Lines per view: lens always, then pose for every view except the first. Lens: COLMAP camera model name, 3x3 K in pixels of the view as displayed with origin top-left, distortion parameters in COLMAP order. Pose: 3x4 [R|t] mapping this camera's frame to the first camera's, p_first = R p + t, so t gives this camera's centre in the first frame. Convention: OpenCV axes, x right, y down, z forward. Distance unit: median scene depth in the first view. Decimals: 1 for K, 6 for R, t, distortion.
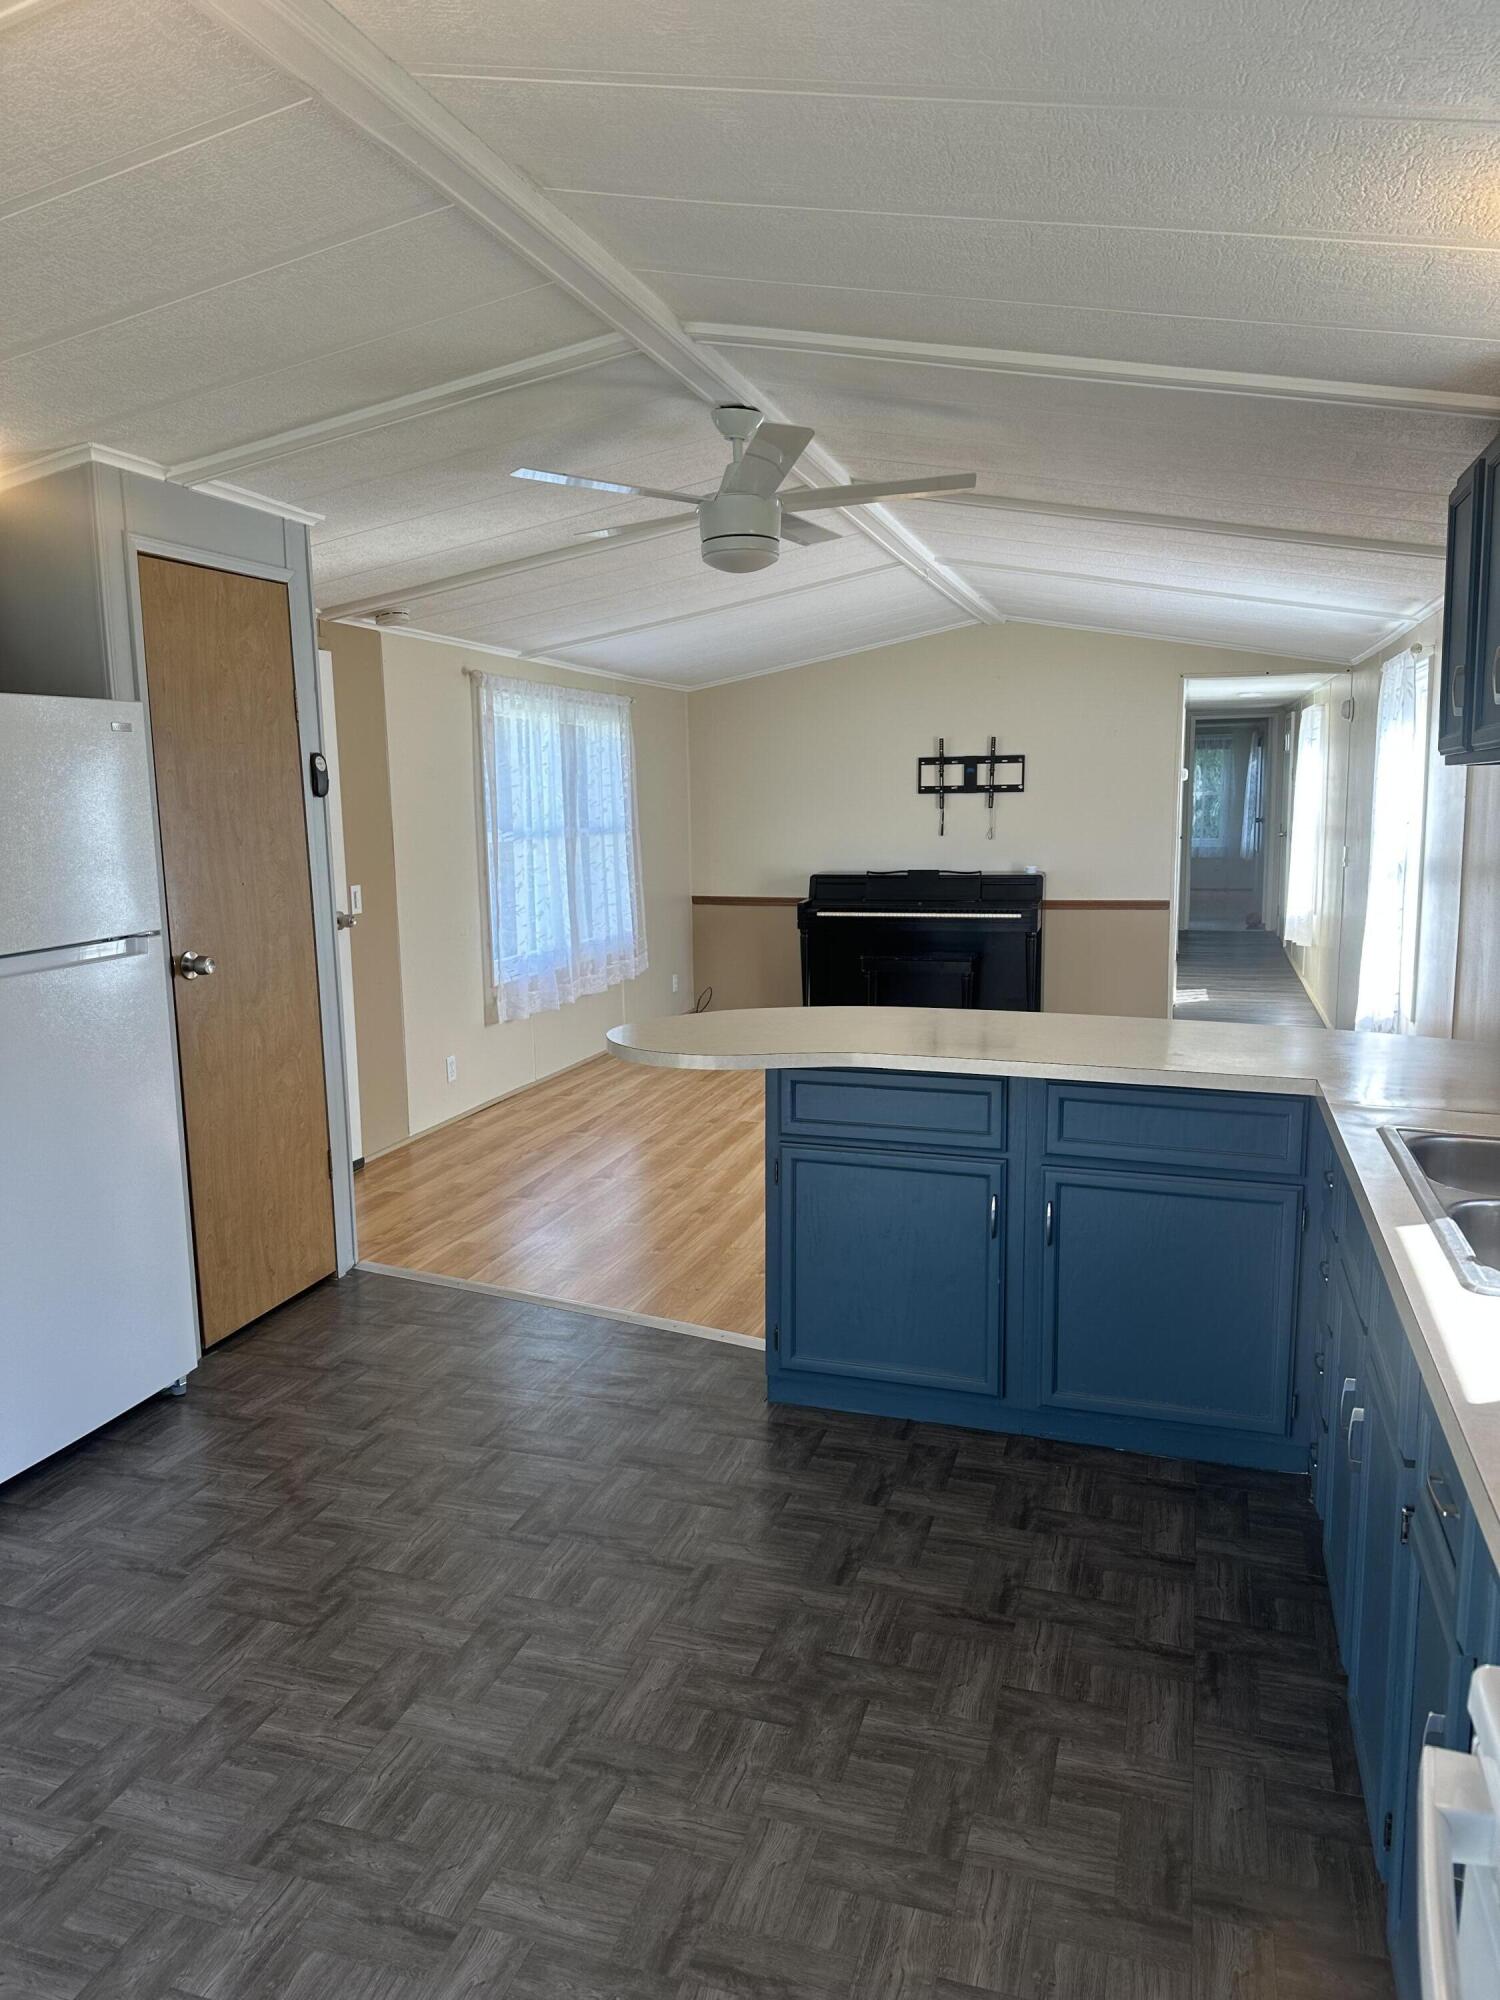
lens RADIAL K [[1424.3, 0, 745.7], [0, 1424.3, 1002.3], [0, 0, 1]] dist [0.034343, -0.002385]
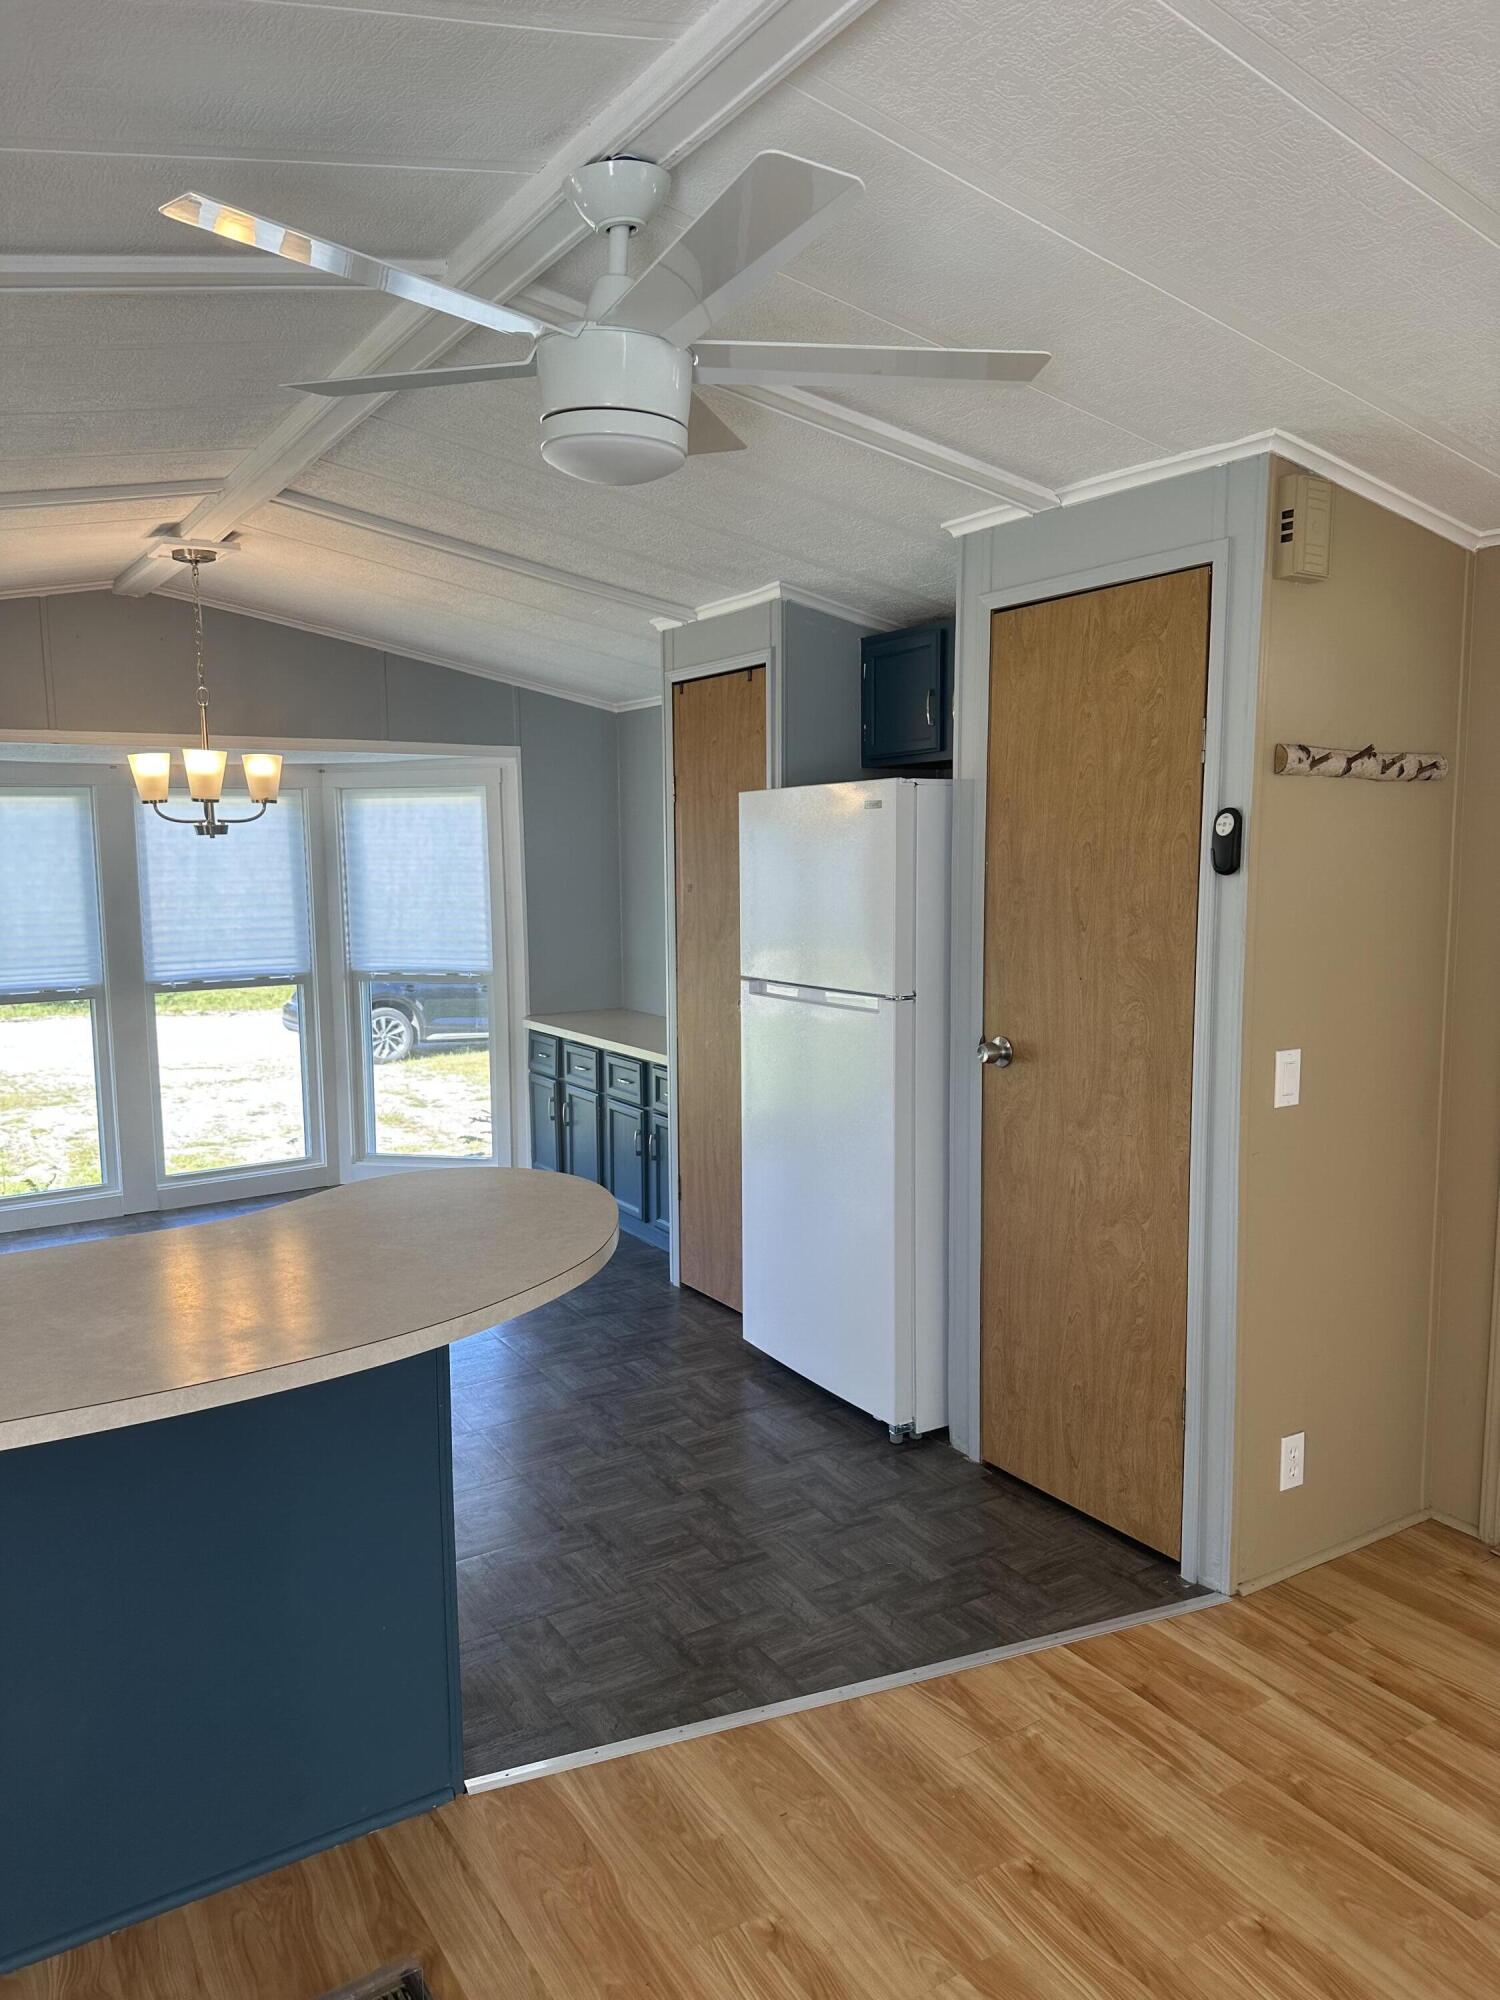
lens RADIAL K [[1424.3, 0, 743.5], [0, 1424.3, 998.8], [0, 0, 1]] dist [0.034343, -0.002385]
pose [[-0.660342, 0.107275, -0.743263, 0.365712], [-0.089575, 0.971427, 0.219788, -0.226437], [0.745603, 0.211713, -0.631865, 1.341249]]
